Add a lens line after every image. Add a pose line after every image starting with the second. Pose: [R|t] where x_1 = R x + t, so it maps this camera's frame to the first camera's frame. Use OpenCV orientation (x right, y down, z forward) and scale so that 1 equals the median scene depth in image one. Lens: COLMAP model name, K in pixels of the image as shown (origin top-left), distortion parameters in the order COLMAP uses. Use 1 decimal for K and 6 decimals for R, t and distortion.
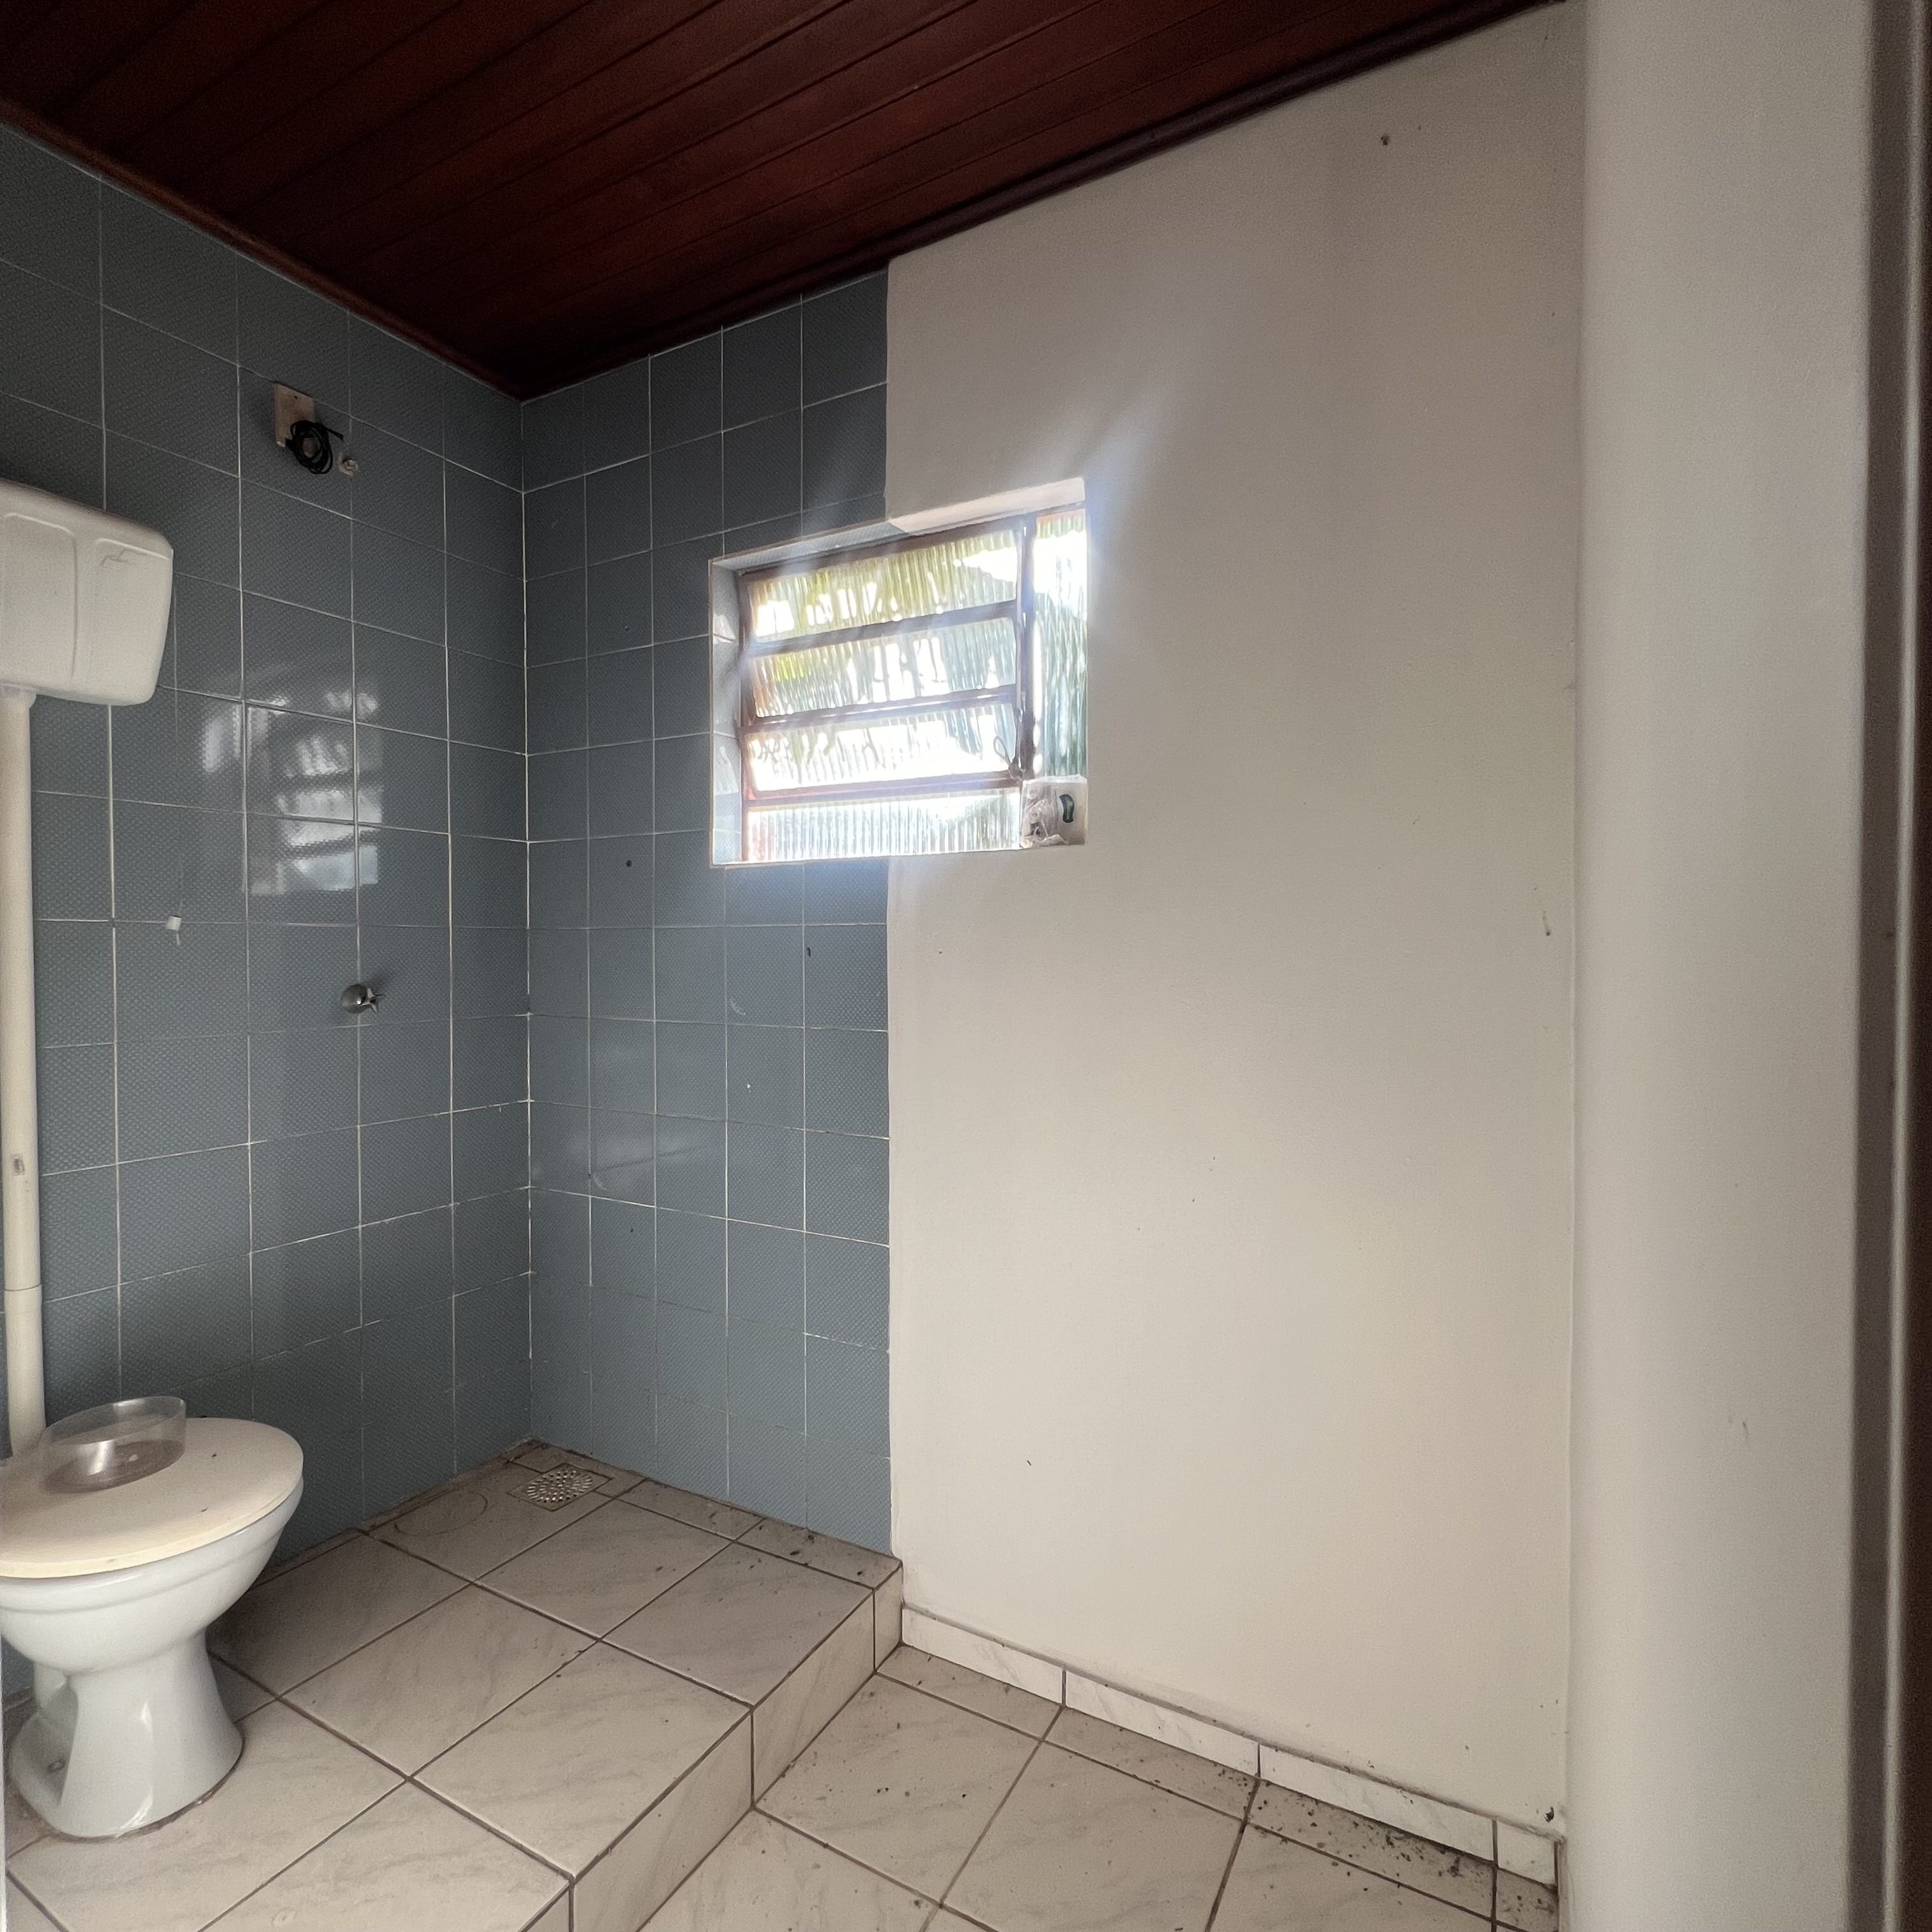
lens RADIAL K [[1040.5, 0, 967.1], [0, 1040.5, 961.8], [0, 0, 1]] dist [-0.010494, 0.004366]
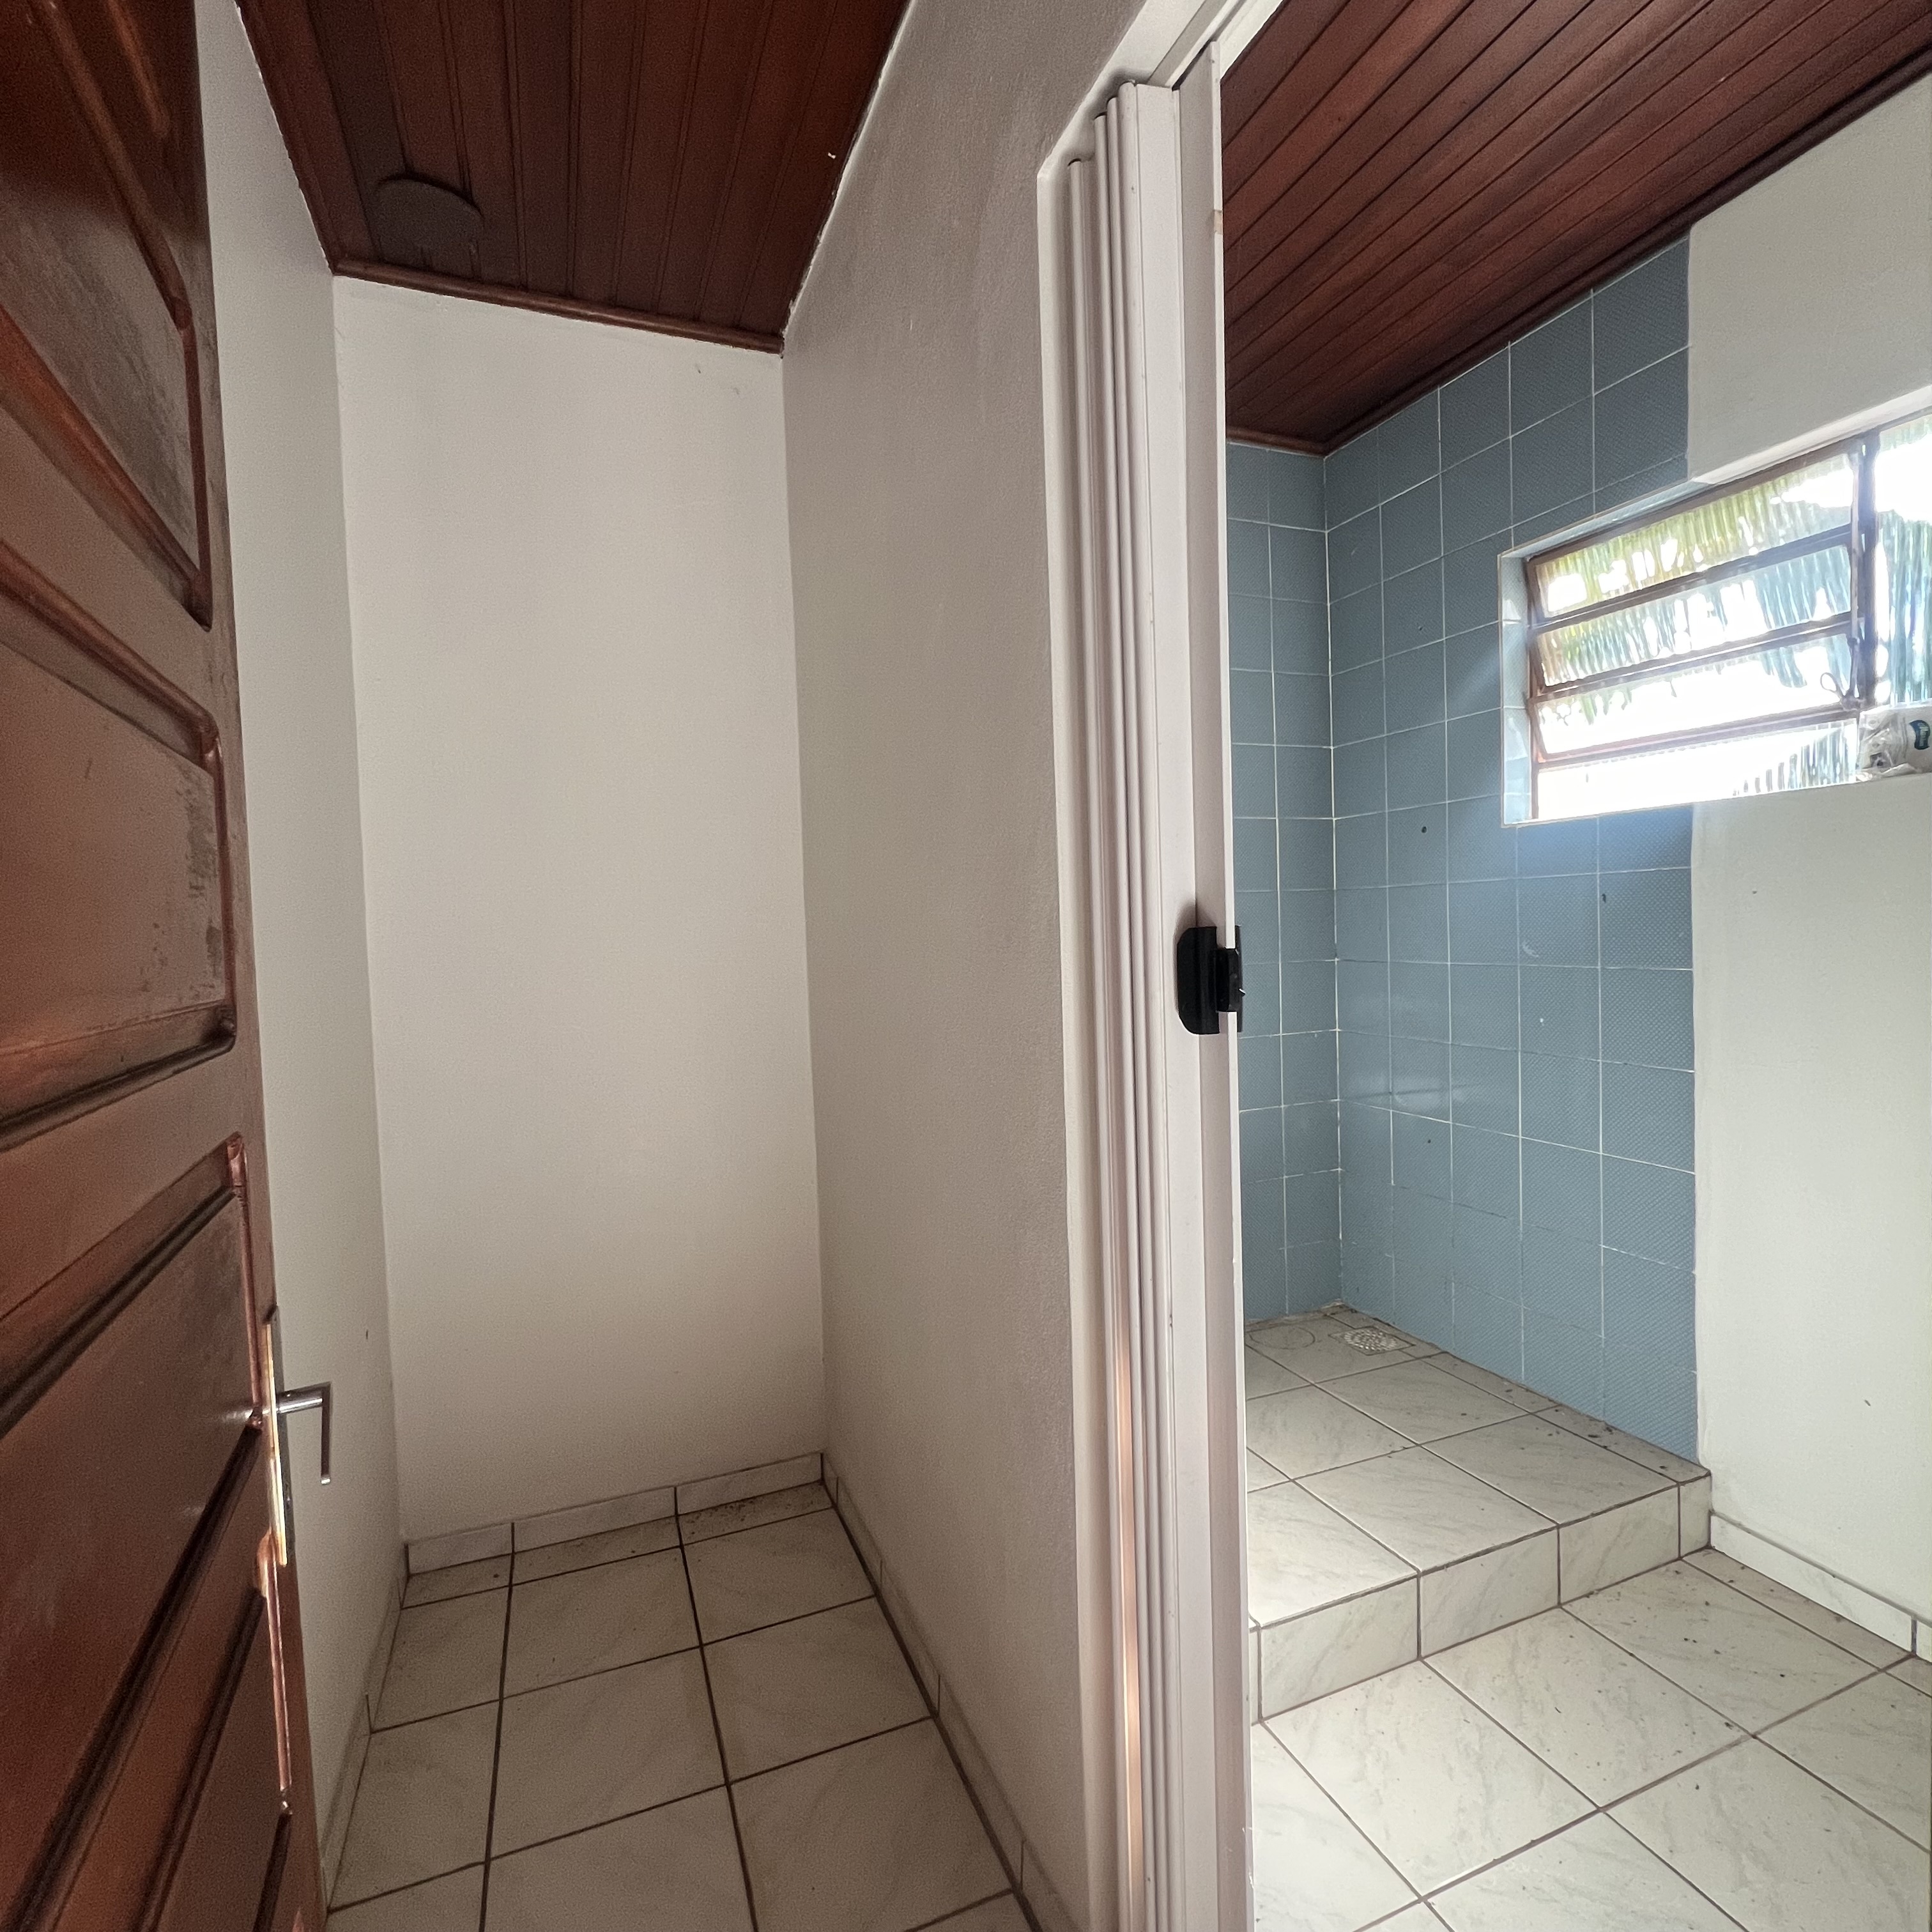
lens RADIAL K [[1040.5, 0, 965.3], [0, 1040.5, 962.2], [0, 0, 1]] dist [-0.010494, 0.004366]
pose [[0.775756, -0.001043, -0.631032, 0.013781], [0.020775, 0.999499, 0.023888, 0.018669], [0.630691, -0.031641, 0.775389, -0.272418]]
